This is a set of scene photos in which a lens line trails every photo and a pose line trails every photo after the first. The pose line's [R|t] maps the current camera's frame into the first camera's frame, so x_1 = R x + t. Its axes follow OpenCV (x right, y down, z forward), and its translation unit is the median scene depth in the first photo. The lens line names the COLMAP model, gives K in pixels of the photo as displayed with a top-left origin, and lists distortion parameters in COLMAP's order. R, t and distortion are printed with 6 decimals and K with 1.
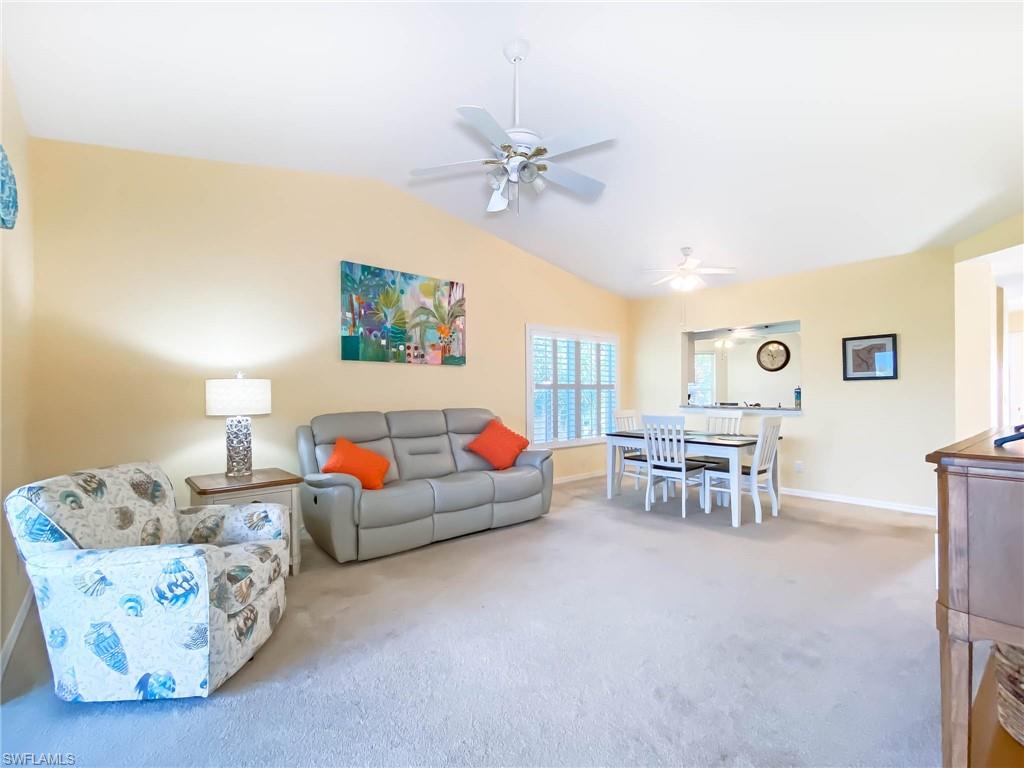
lens RADIAL K [[473.9, 0, 512.0], [0, 473.9, 384.0], [0, 0, 1]] dist [0.002707, 0.000371]
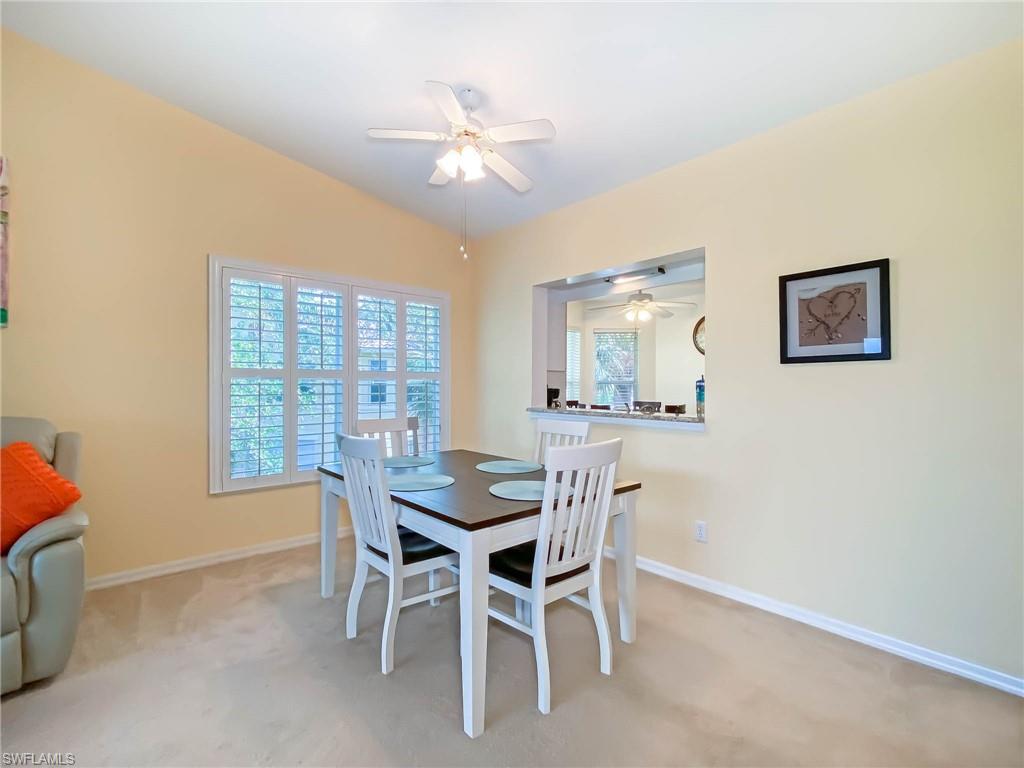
lens RADIAL K [[473.9, 0, 512.0], [0, 473.9, 384.0], [0, 0, 1]] dist [0.002707, 0.000371]
pose [[0.999987, 0.004972, -0.000609, 0.442008], [-0.004964, 0.999912, 0.012322, 0.009750], [0.000670, -0.012319, 0.999924, 0.534688]]
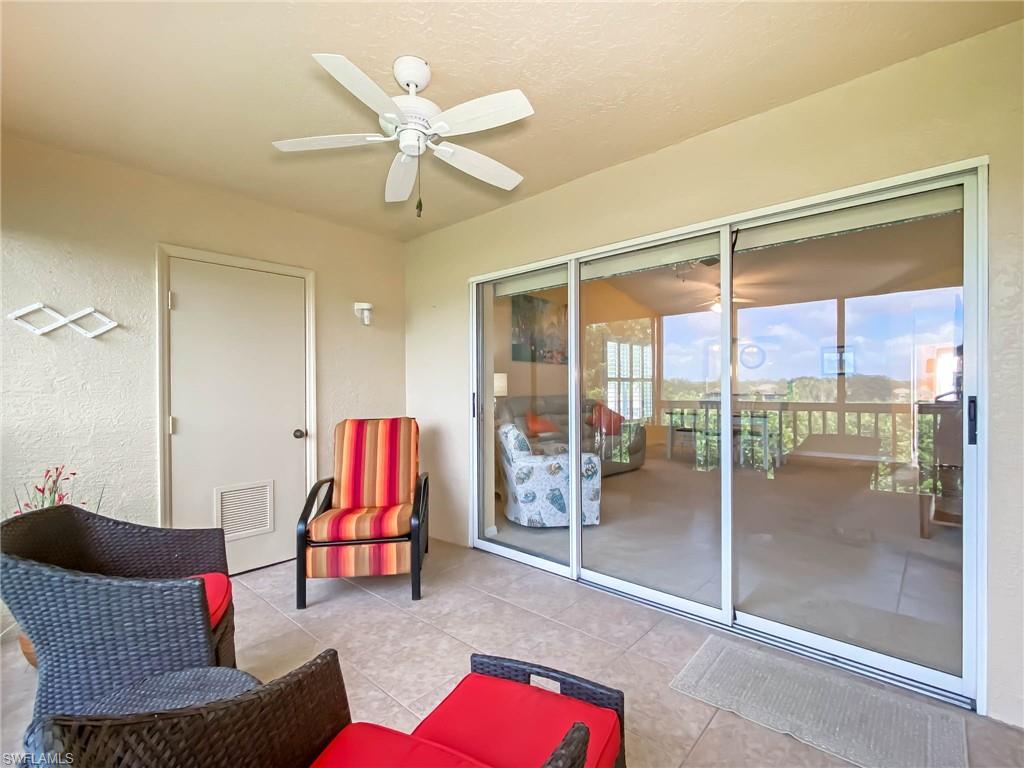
lens RADIAL K [[473.9, 0, 512.0], [0, 473.9, 384.0], [0, 0, 1]] dist [0.002707, 0.000371]
pose [[0.992514, -0.000975, 0.122131, -0.374660], [0.000189, 0.999979, 0.006445, 0.008212], [-0.122135, -0.006374, 0.992493, -0.300022]]
